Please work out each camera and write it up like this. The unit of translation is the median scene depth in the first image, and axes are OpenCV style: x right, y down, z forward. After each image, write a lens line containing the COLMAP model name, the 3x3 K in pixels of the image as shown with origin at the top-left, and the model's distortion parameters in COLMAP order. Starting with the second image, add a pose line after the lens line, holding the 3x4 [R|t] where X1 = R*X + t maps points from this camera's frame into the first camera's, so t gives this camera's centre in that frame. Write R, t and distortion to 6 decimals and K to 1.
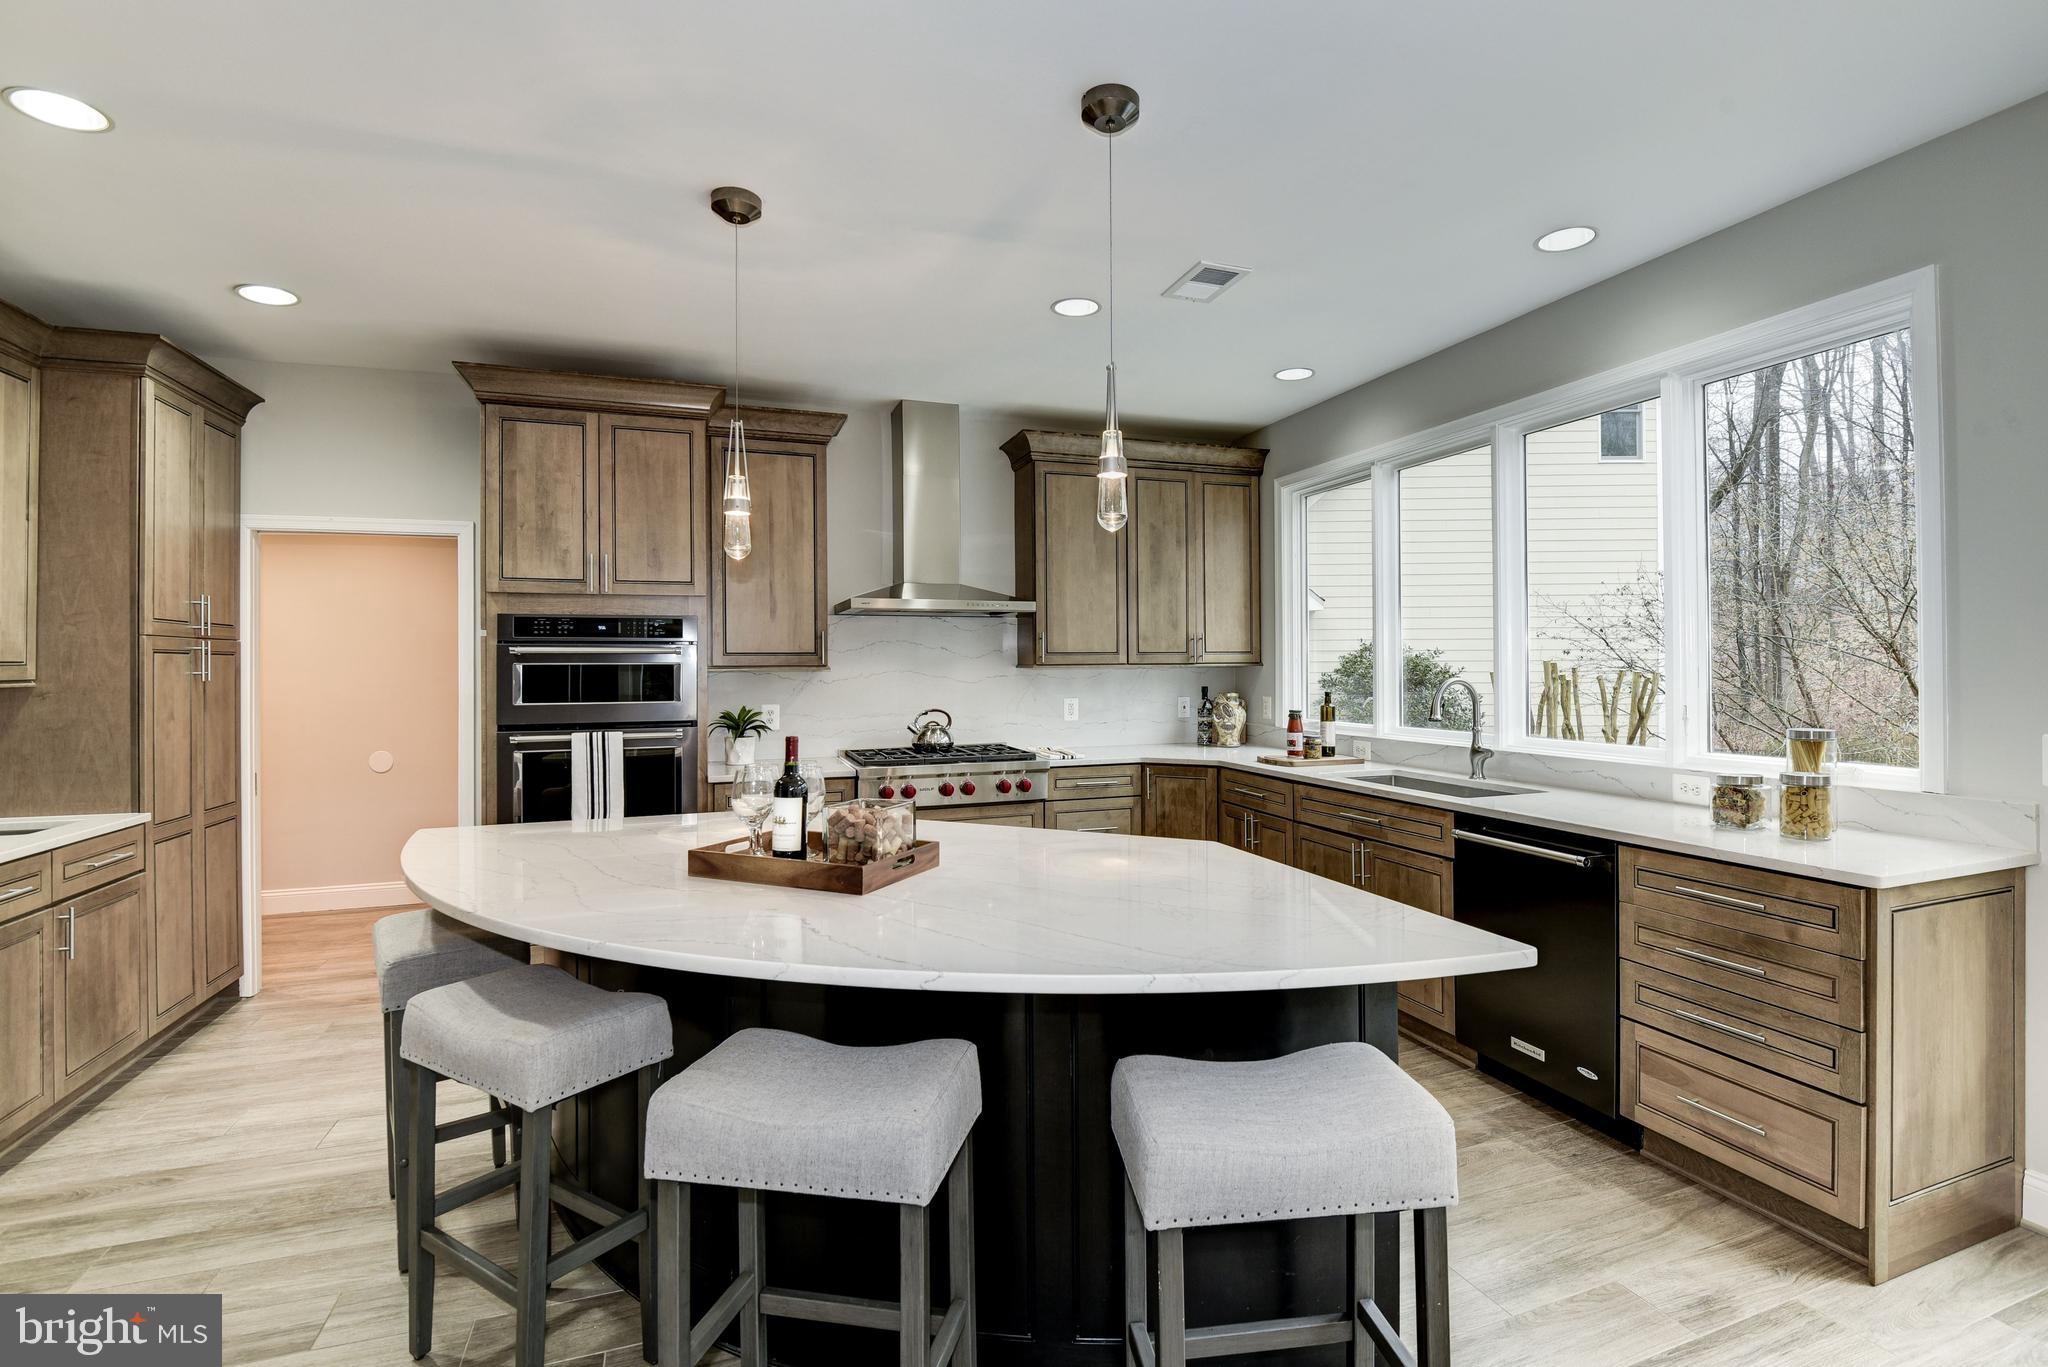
lens RADIAL K [[942.2, 0, 1031.6], [0, 942.2, 661.7], [0, 0, 1]] dist [-0.004160, -0.012291]
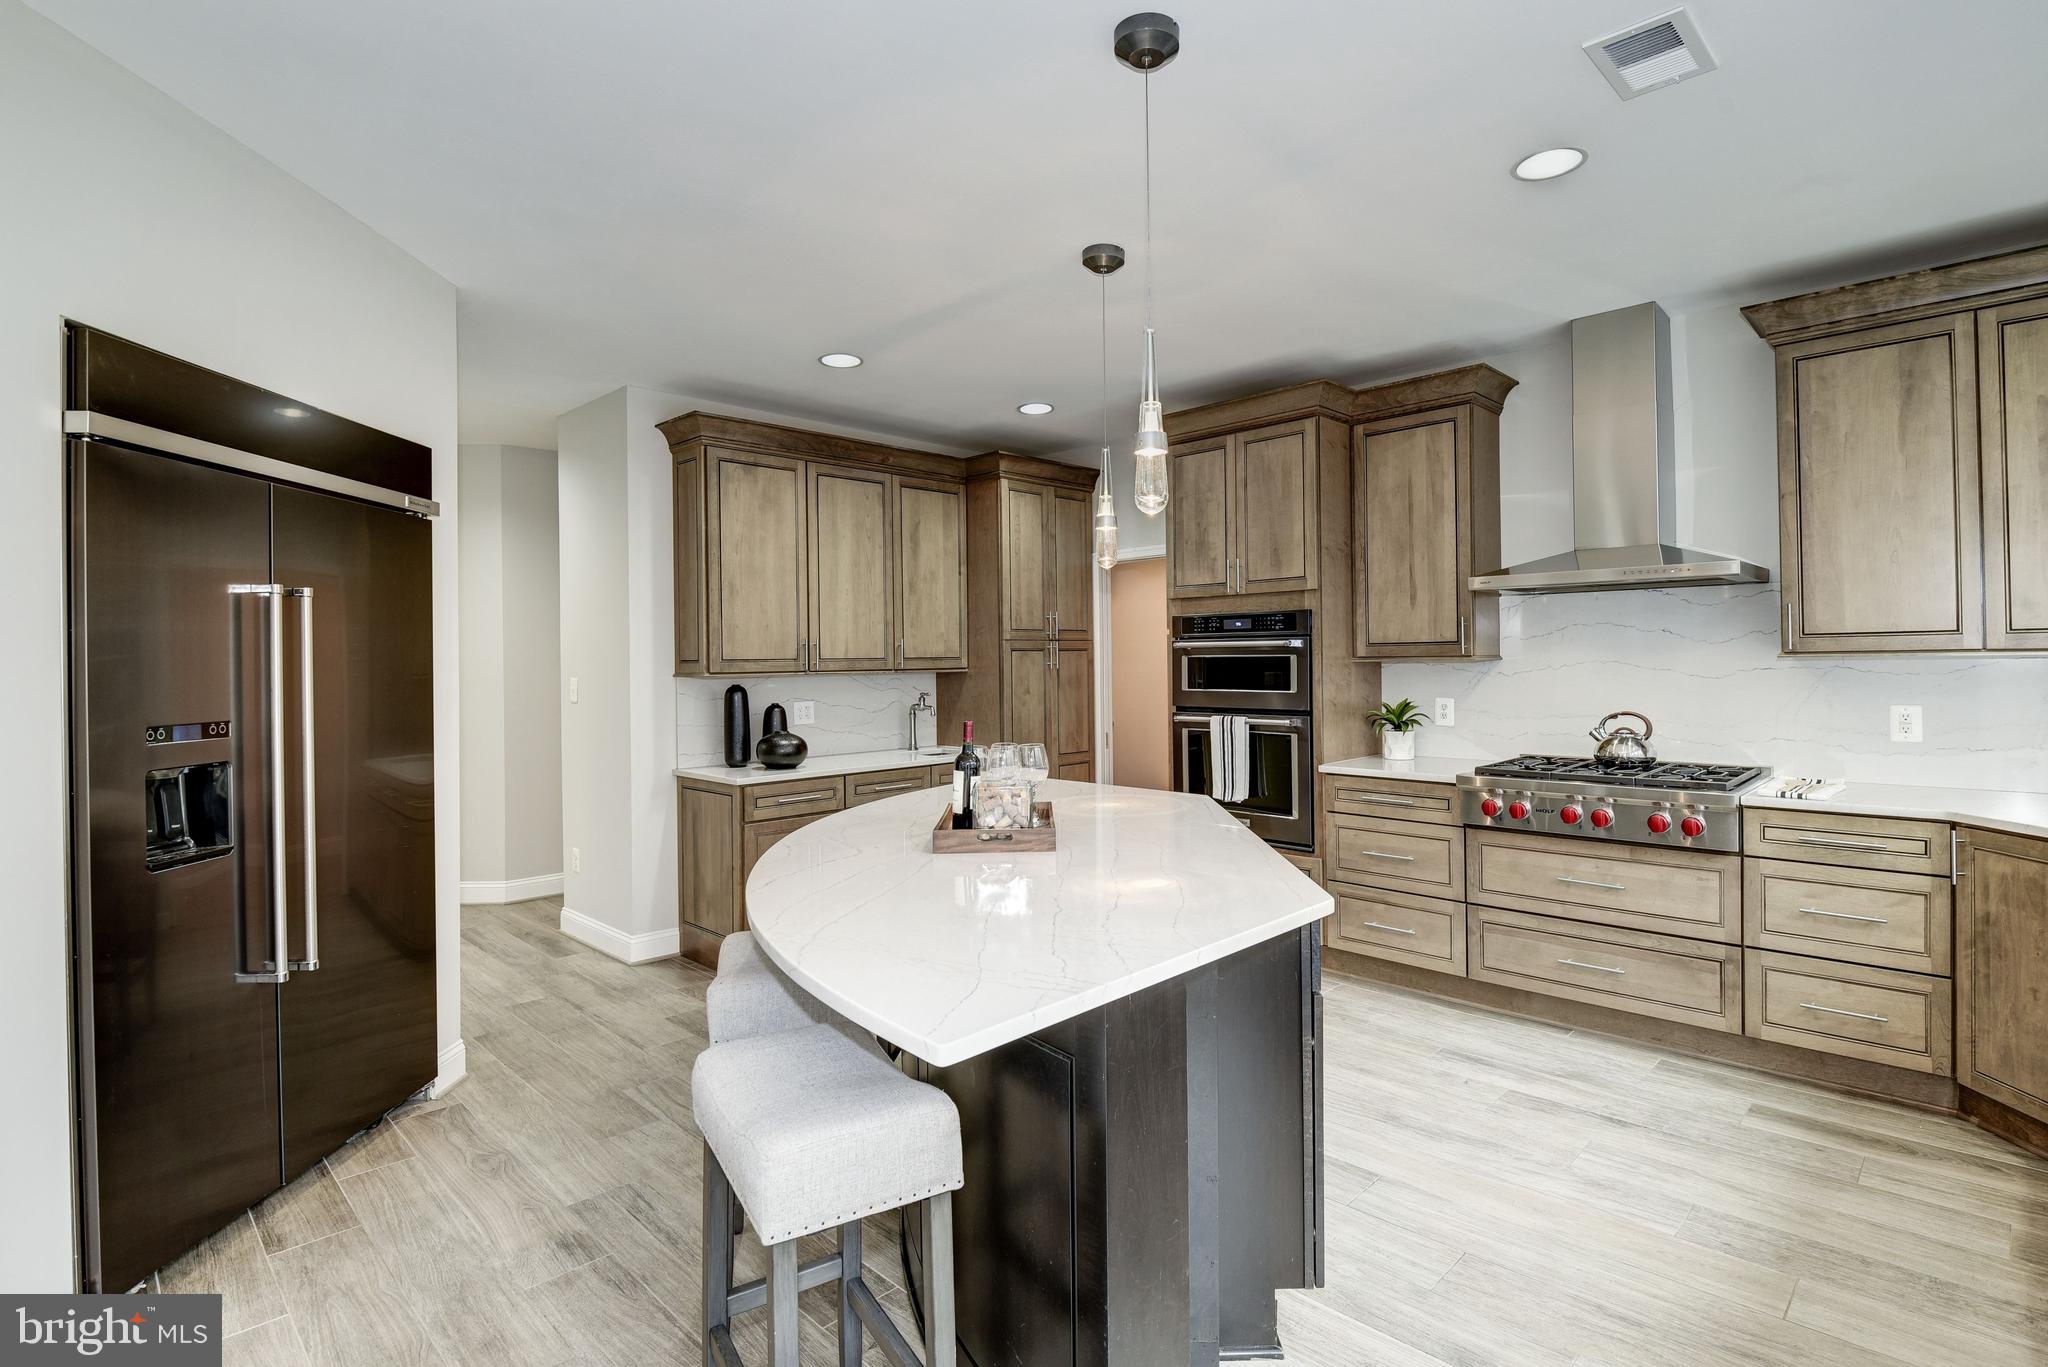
lens RADIAL K [[971.7, 0, 1031.4], [0, 971.7, 659.0], [0, 0, 1]] dist [-0.008149, -0.006893]
pose [[0.420729, 0.000590, -0.907186, 0.480475], [0.014571, 0.999866, 0.007408, -0.006076], [0.907069, -0.016335, 0.420664, 0.276884]]
